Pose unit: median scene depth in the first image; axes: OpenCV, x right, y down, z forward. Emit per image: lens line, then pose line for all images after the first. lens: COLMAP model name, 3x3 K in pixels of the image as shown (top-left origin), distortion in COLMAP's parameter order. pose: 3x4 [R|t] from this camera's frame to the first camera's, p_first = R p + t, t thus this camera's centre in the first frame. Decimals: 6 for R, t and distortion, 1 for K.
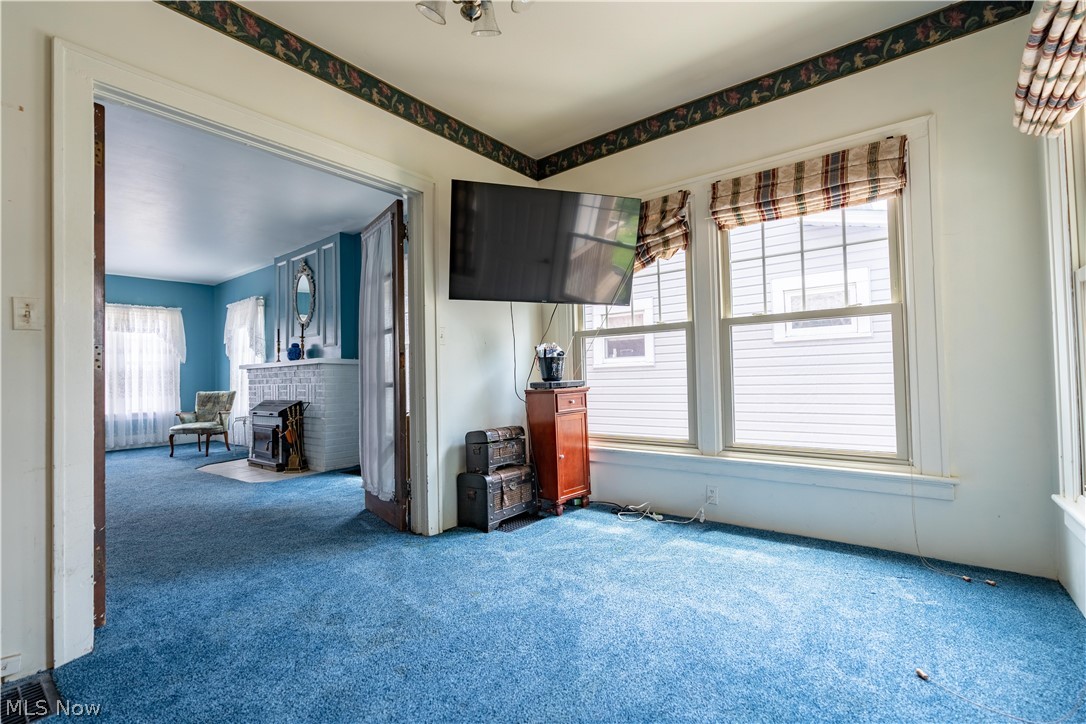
lens RADIAL K [[489.2, 0, 541.7], [0, 489.2, 365.4], [0, 0, 1]] dist [-0.009802, 0.002691]
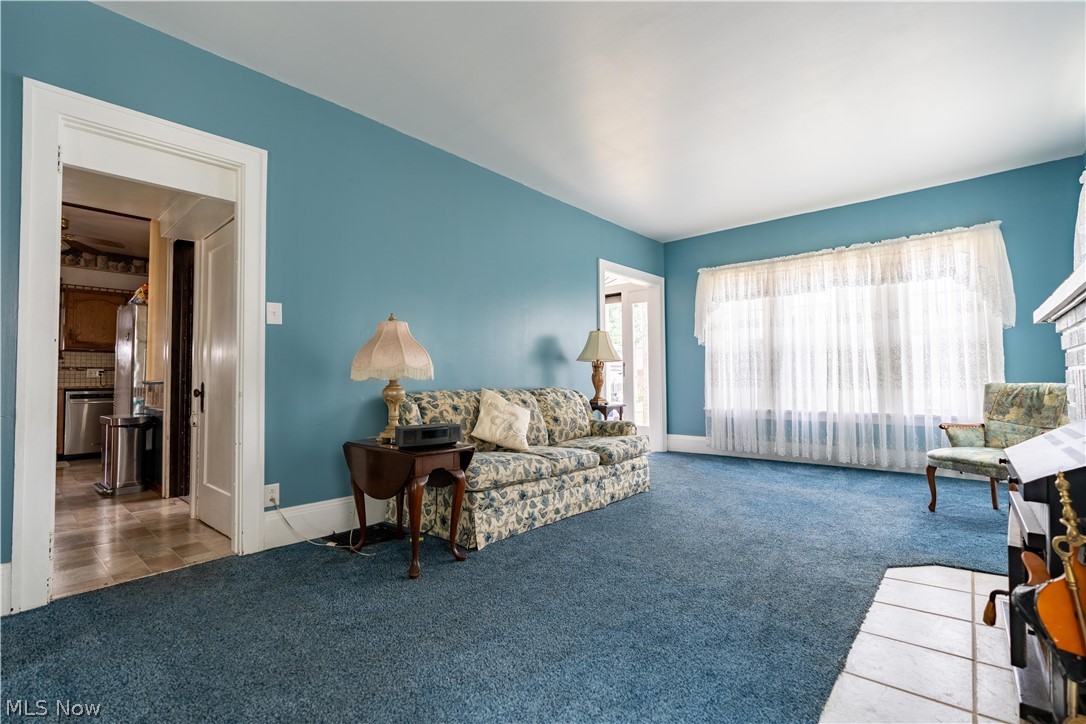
lens RADIAL K [[489.2, 0, 535.1], [0, 489.2, 354.6], [0, 0, 1]] dist [-0.009802, 0.002691]
pose [[-0.038820, -0.028862, -0.998829, -0.220054], [0.019727, 0.999366, -0.029644, 0.031709], [0.999051, -0.020855, -0.038226, 0.553855]]
